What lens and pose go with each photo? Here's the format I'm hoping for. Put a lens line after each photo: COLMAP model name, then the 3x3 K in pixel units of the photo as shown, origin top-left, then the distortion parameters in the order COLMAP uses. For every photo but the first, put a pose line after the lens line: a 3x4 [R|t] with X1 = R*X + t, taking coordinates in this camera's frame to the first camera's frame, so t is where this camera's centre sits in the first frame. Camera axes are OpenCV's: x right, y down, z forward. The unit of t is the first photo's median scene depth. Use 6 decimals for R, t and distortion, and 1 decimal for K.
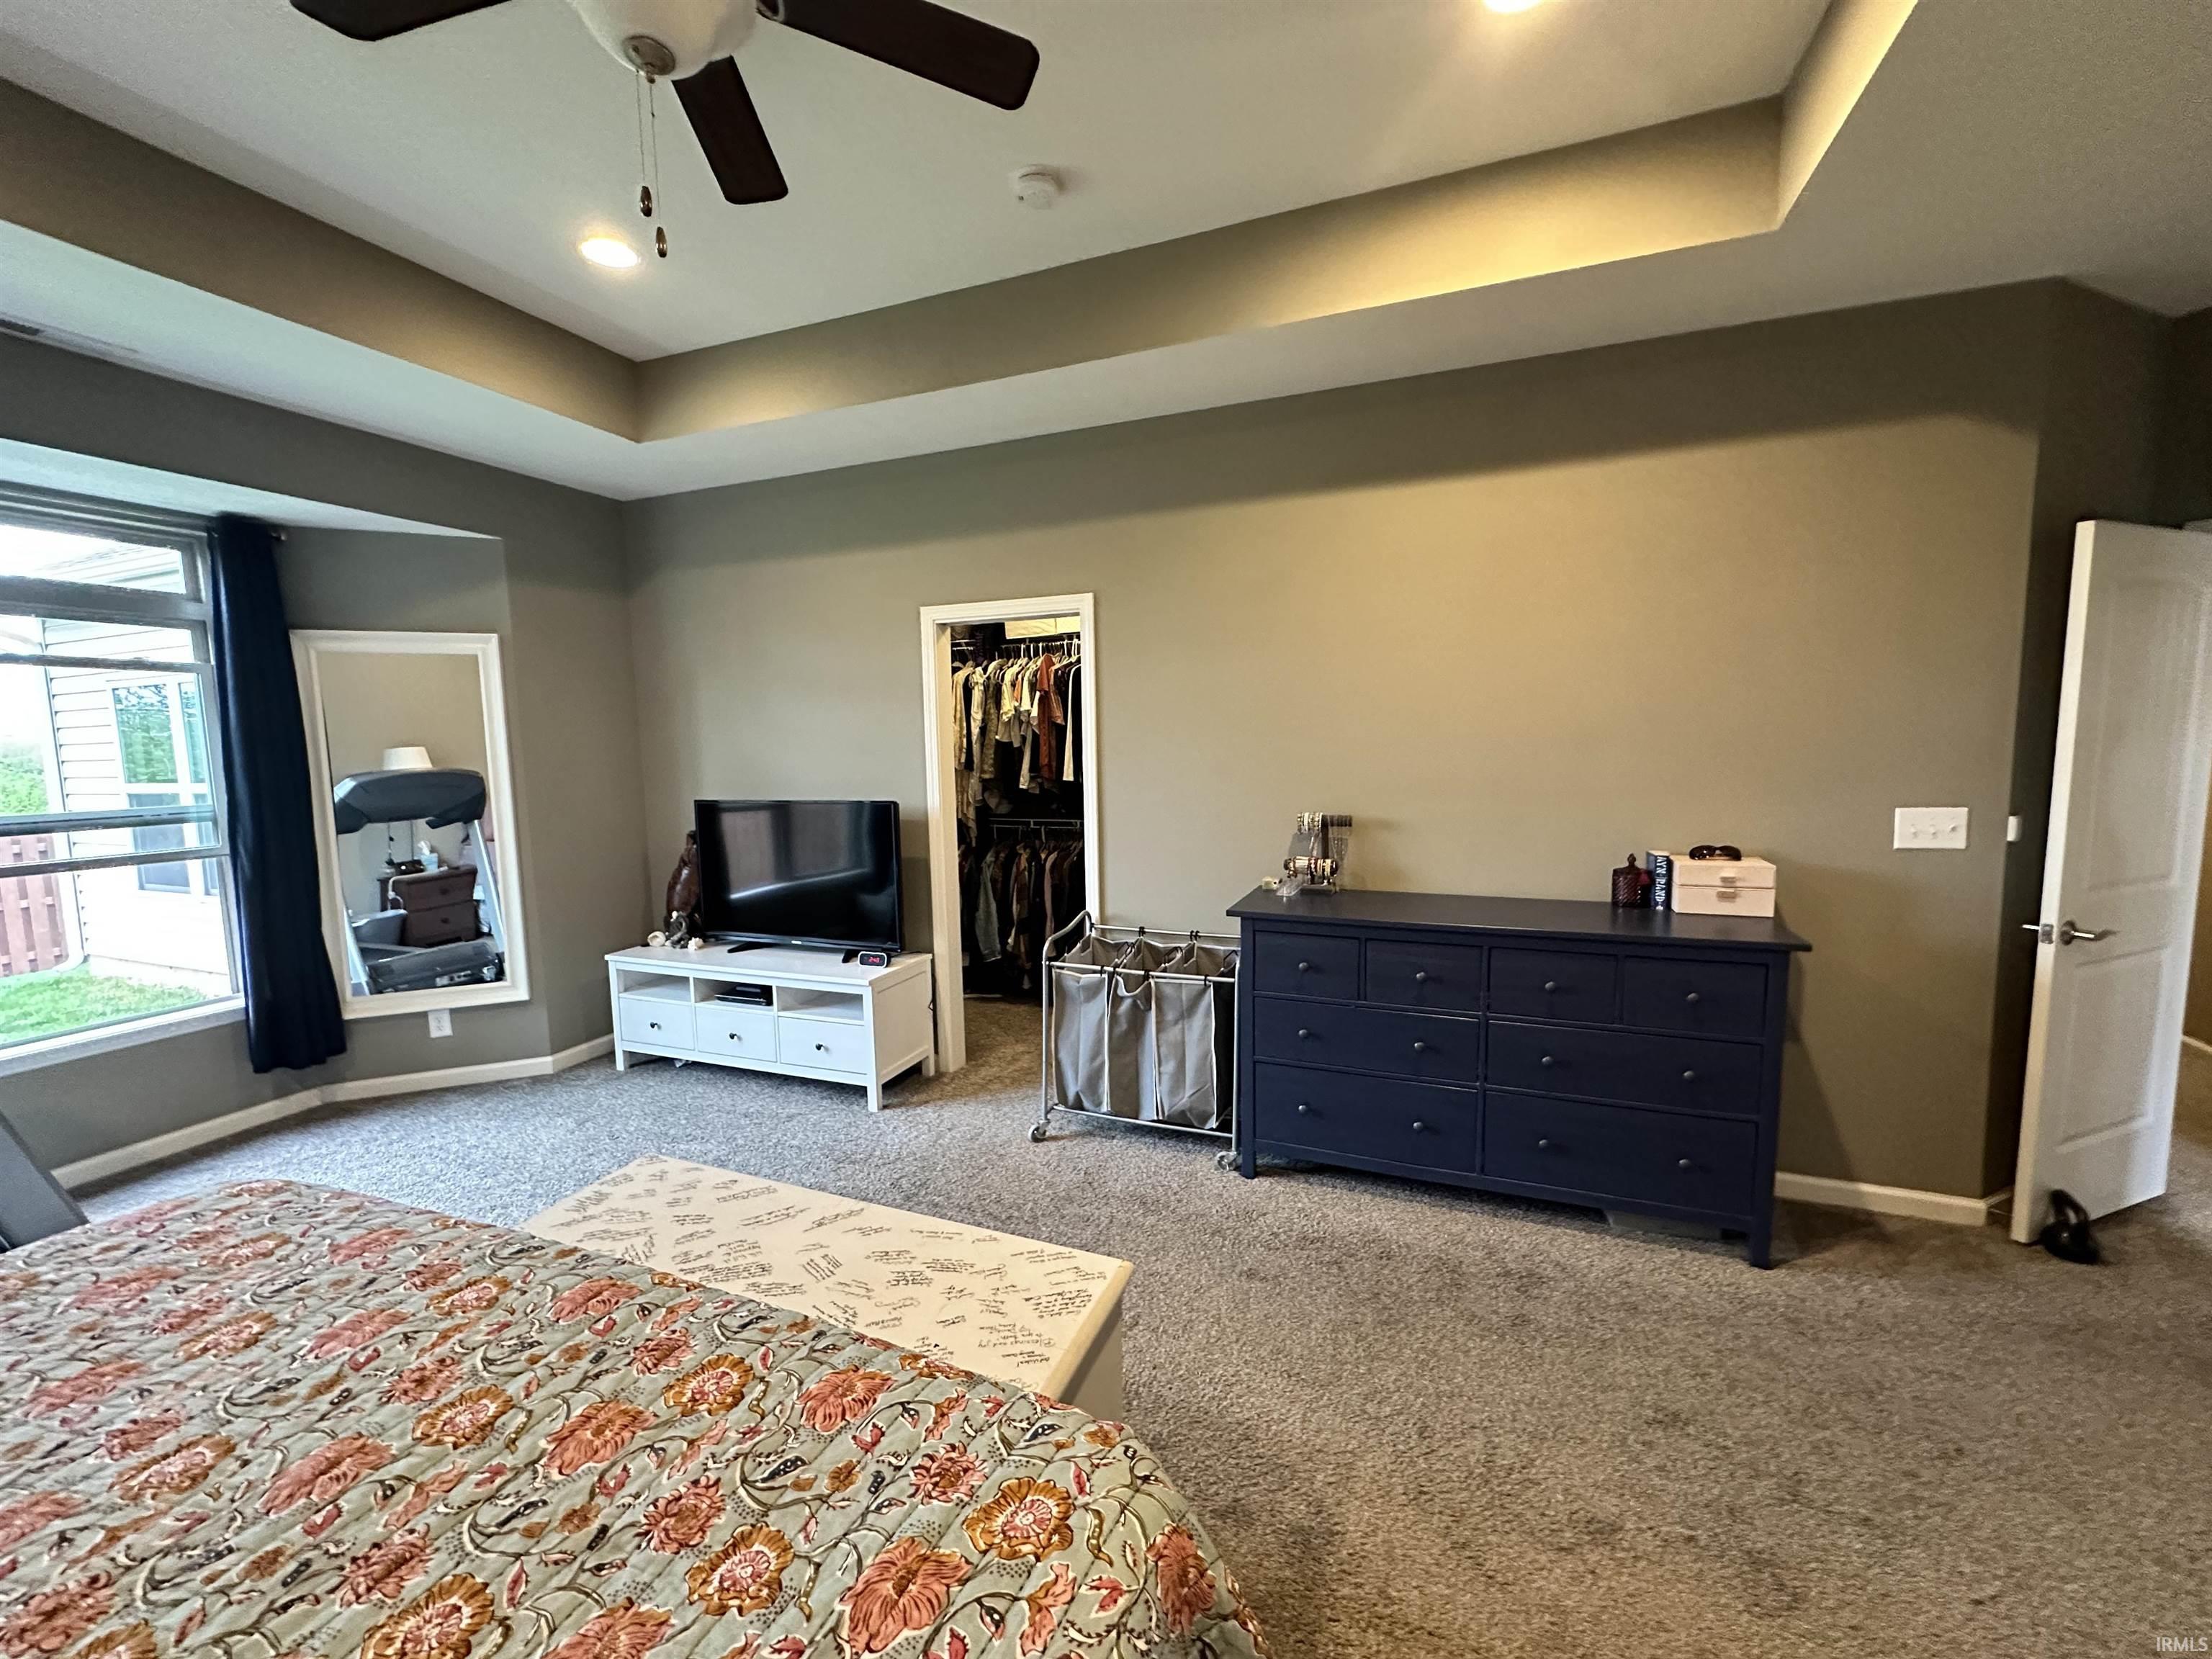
lens RADIAL K [[883.1, 0, 1108.7], [0, 883.1, 827.9], [0, 0, 1]] dist [-0.001410, -0.000098]
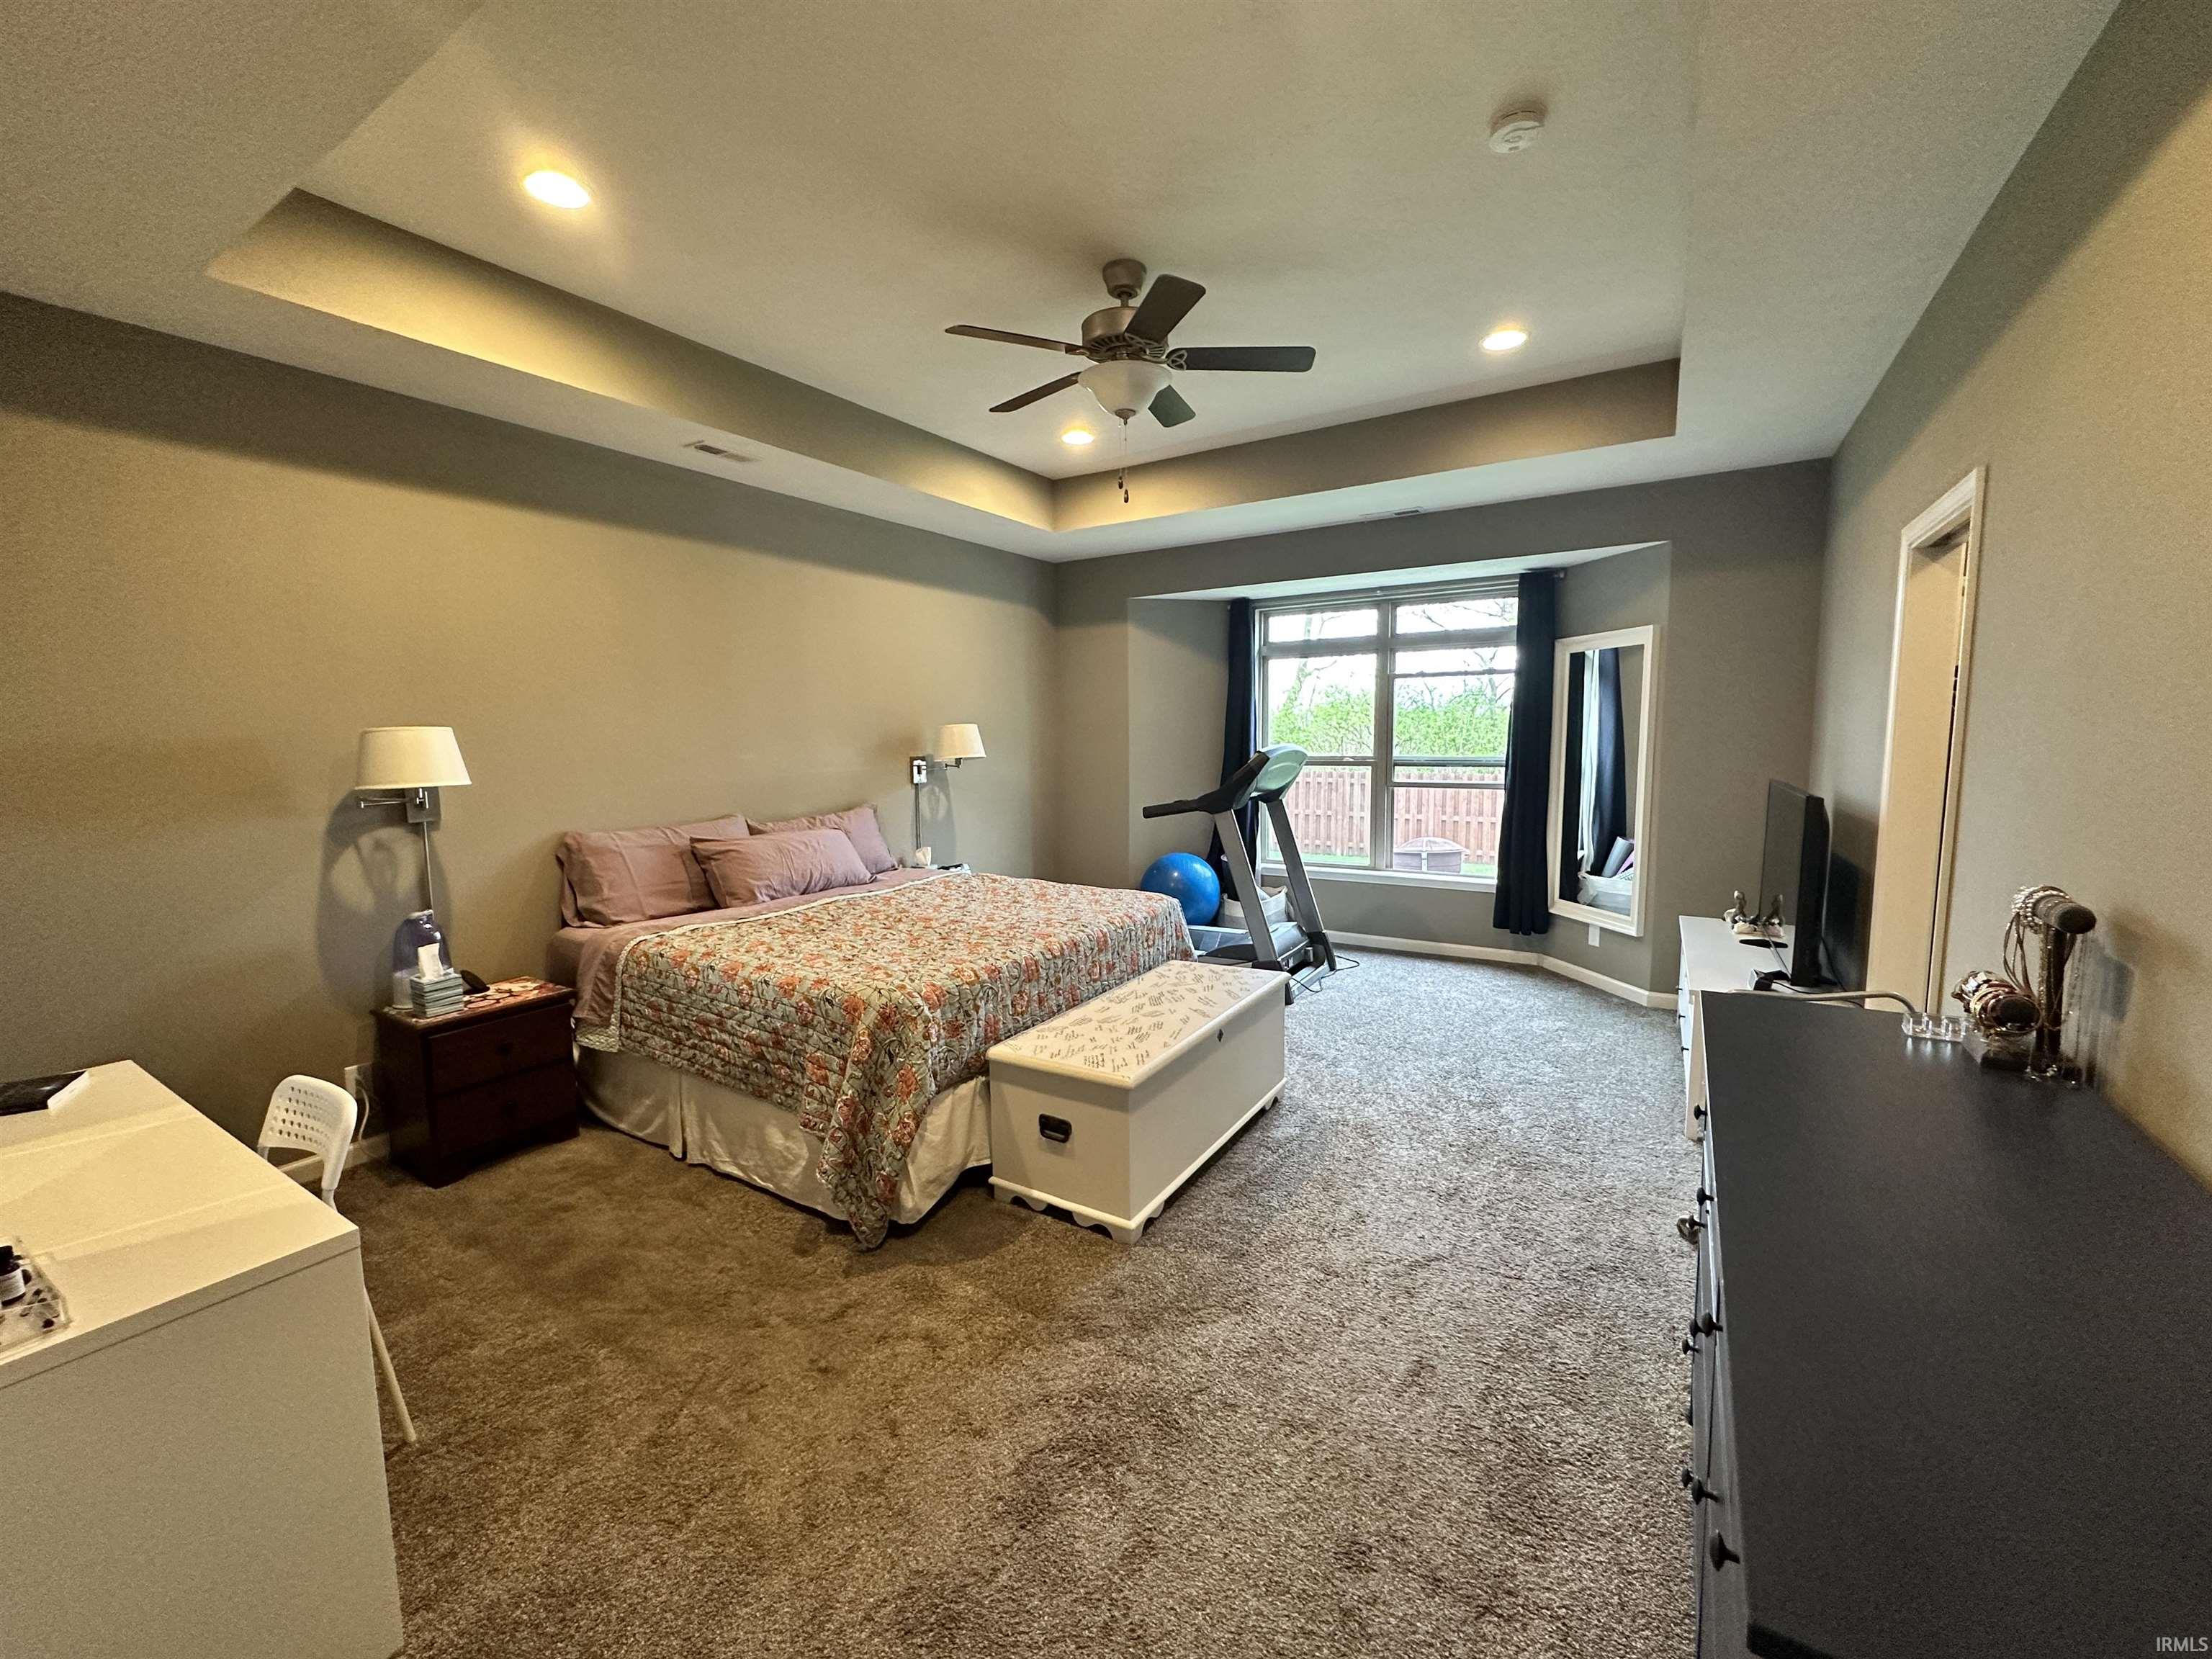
lens RADIAL K [[881.9, 0, 1106.0], [0, 881.9, 829.5], [0, 0, 1]] dist [-0.003407, 0.000469]
pose [[-0.180066, 0.127842, -0.975312, 0.682240], [-0.083321, 0.985973, 0.144622, -0.065734], [0.980119, 0.107305, -0.166888, 0.555904]]
